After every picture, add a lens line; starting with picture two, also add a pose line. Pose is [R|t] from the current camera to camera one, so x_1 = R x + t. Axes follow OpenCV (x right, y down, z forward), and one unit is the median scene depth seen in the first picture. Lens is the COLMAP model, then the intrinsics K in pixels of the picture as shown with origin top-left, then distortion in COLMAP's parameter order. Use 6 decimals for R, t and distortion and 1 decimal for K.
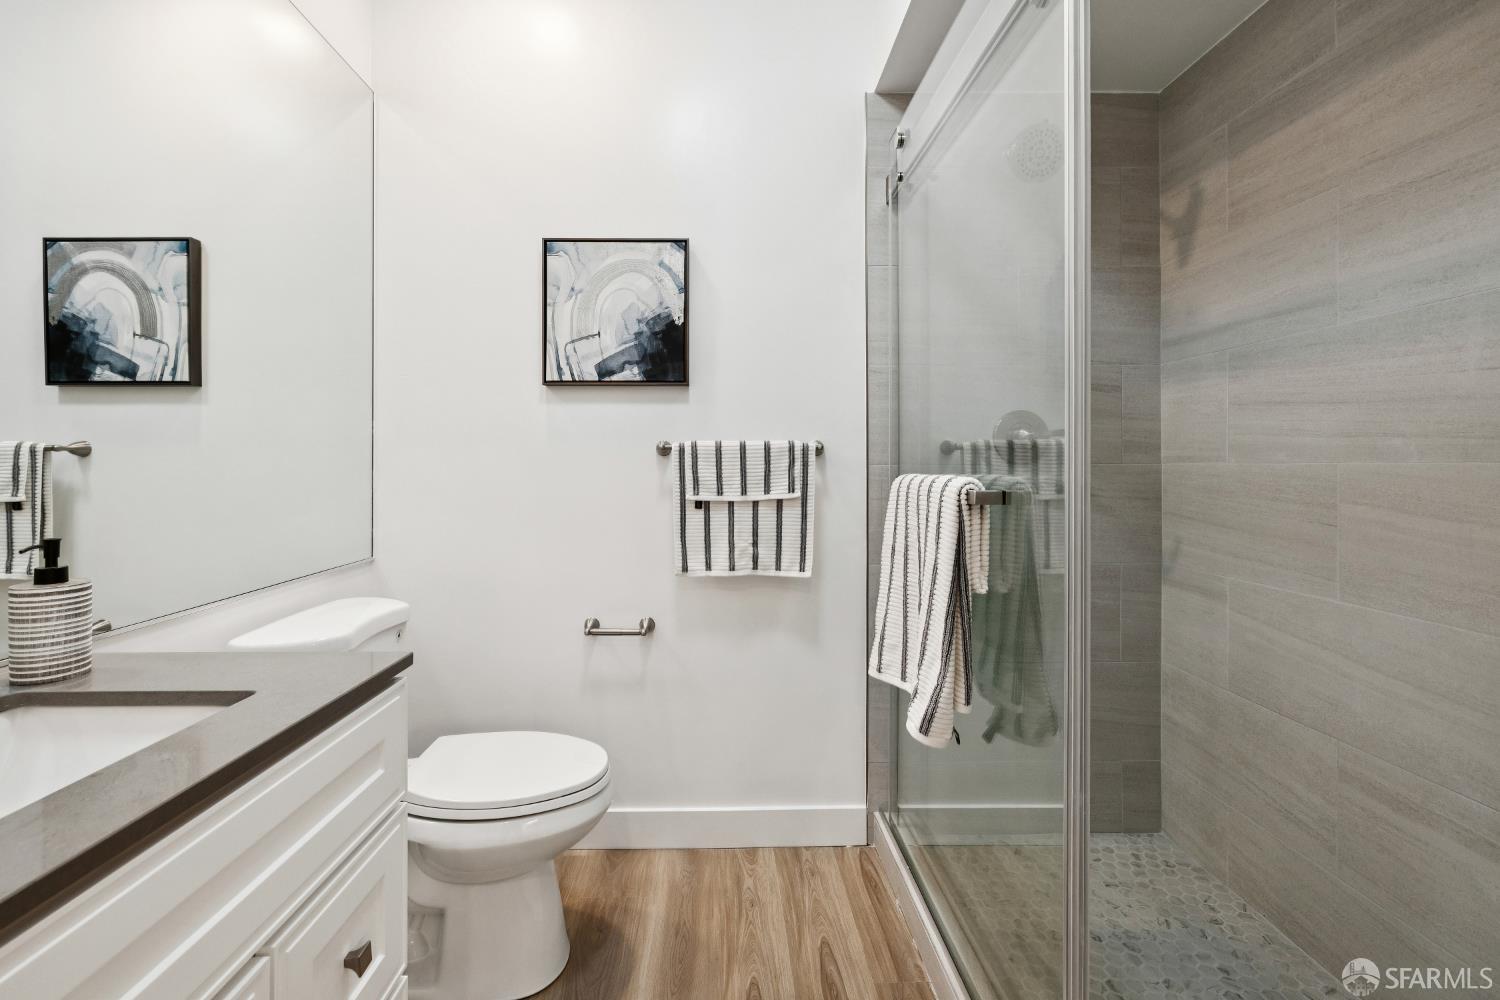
lens RADIAL K [[645.5, 0, 740.6], [0, 645.5, 467.4], [0, 0, 1]] dist [-0.000938, -0.000397]
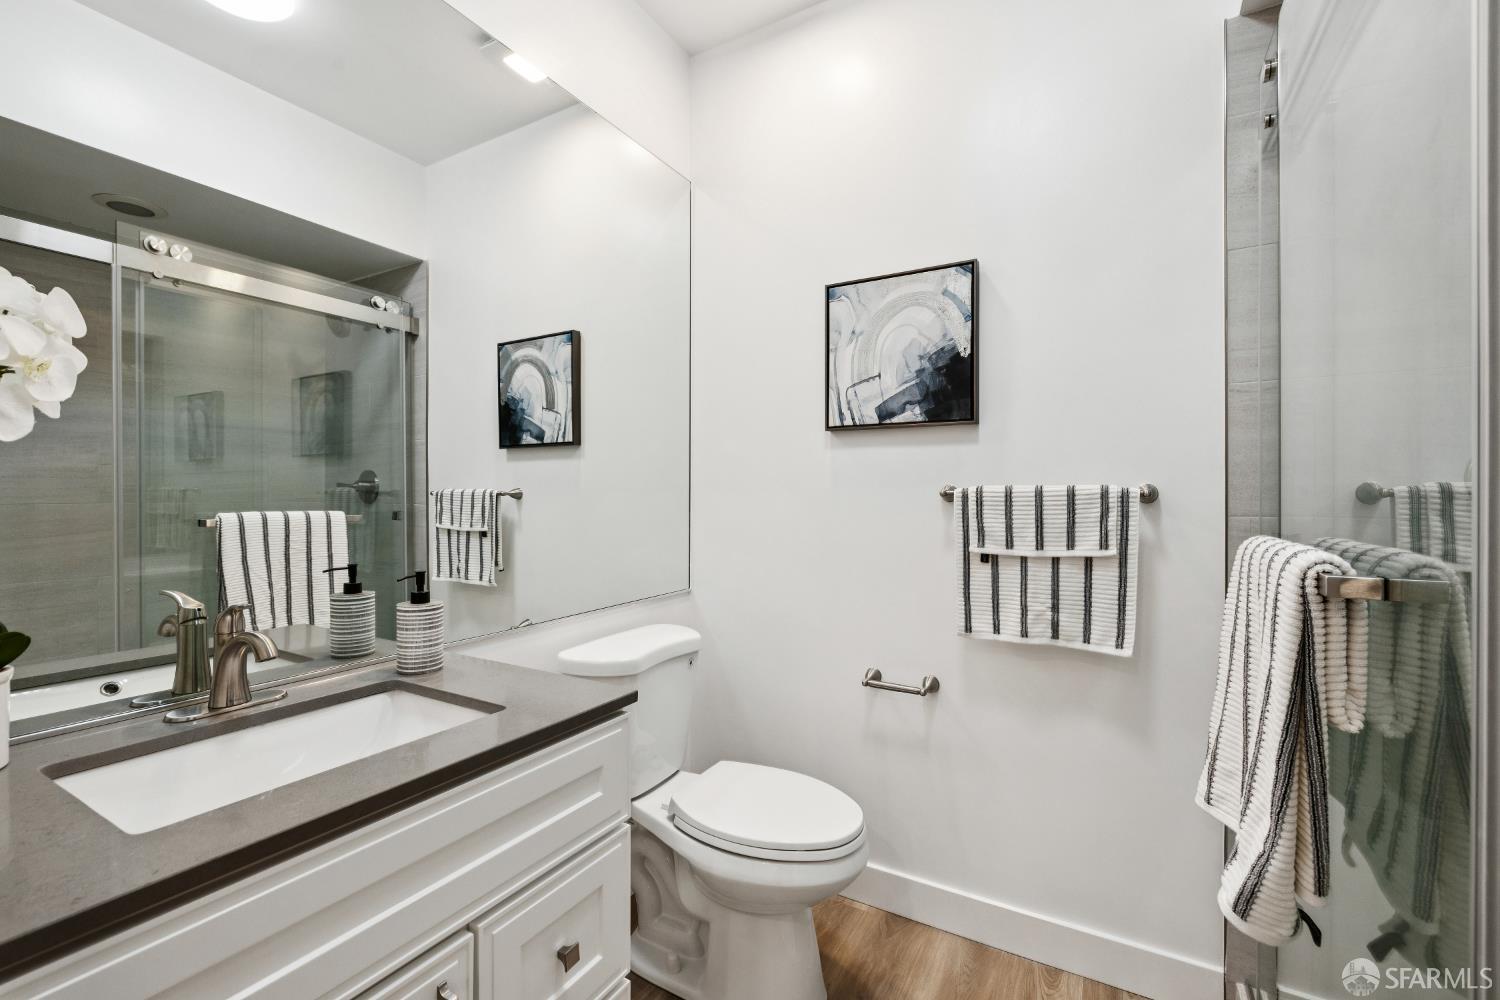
lens RADIAL K [[645.5, 0, 748.8], [0, 645.5, 497.9], [0, 0, 1]] dist [-0.000938, -0.000397]
pose [[0.855170, 0.005368, -0.518320, 0.117699], [-0.005902, 0.999982, 0.000618, -0.023736], [0.518314, 0.002530, 0.855187, 0.077442]]
